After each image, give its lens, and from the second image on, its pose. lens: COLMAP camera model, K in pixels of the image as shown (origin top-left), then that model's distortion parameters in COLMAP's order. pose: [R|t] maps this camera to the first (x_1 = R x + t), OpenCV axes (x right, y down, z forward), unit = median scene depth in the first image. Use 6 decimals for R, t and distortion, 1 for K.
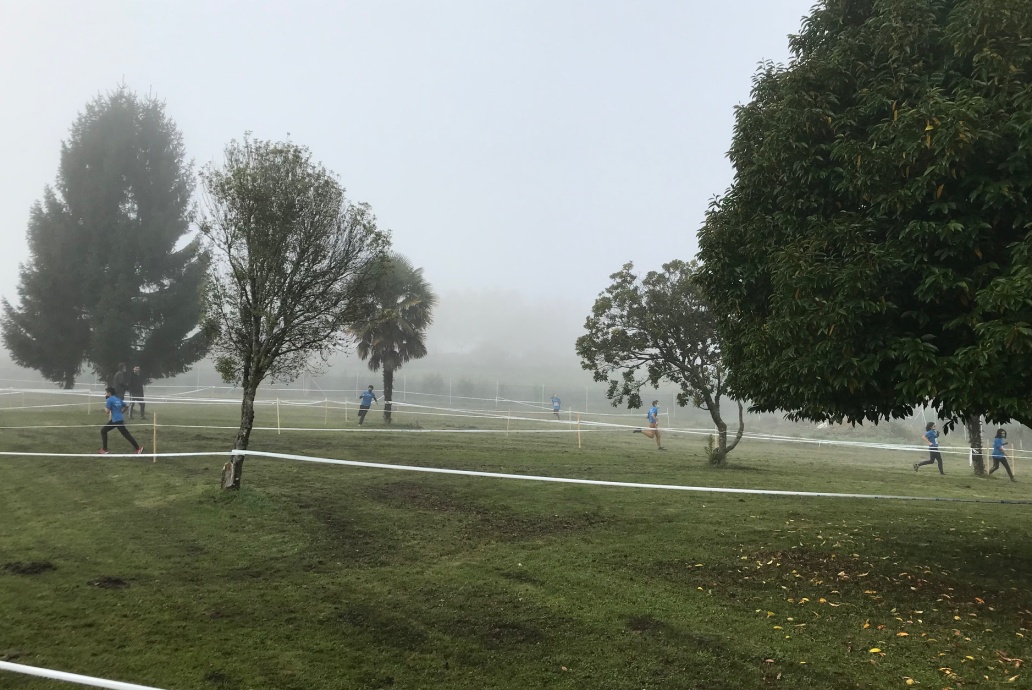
lens RADIAL K [[1450.3, 0, 541.7], [0, 1450.3, 243.8], [0, 0, 1]] dist [0.026332, 0.064892]
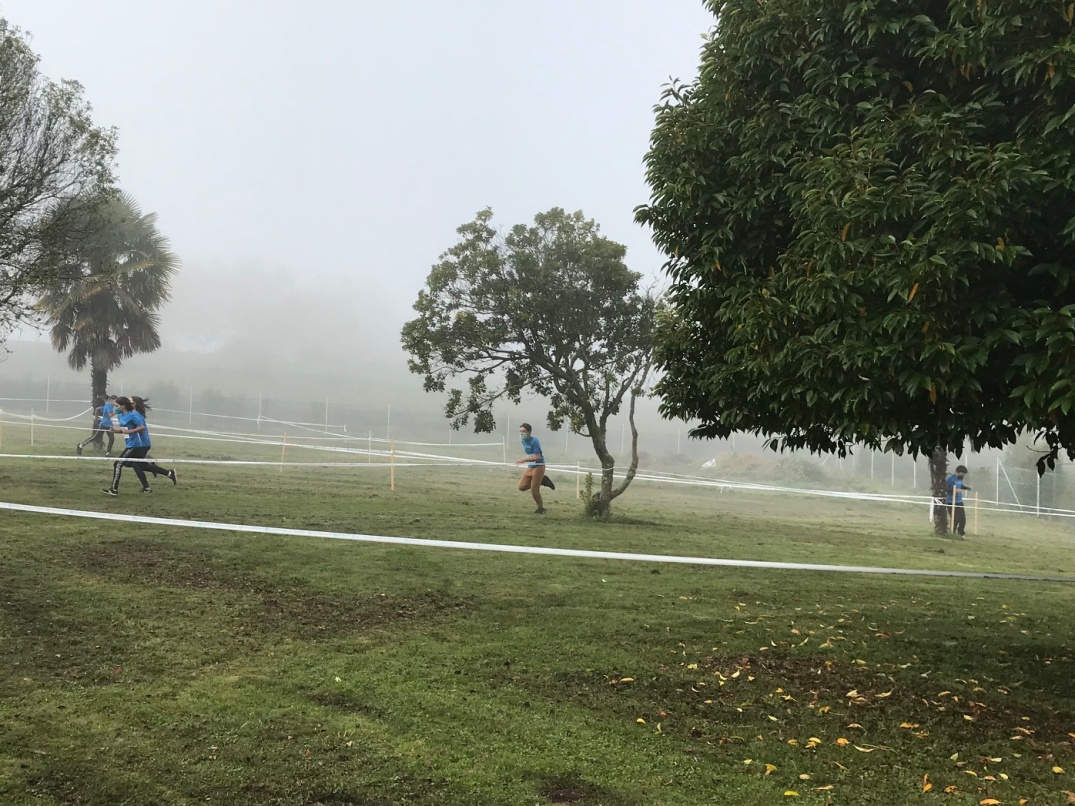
lens RADIAL K [[1831.6, 0, 537.5], [0, 1831.6, 403.0], [0, 0, 1]] dist [0.236597, -1.054414]
pose [[0.990242, 0.020604, 0.137829, -0.034482], [-0.033055, 0.995512, 0.088669, 0.030283], [-0.135384, -0.092360, 0.986479, 0.205969]]
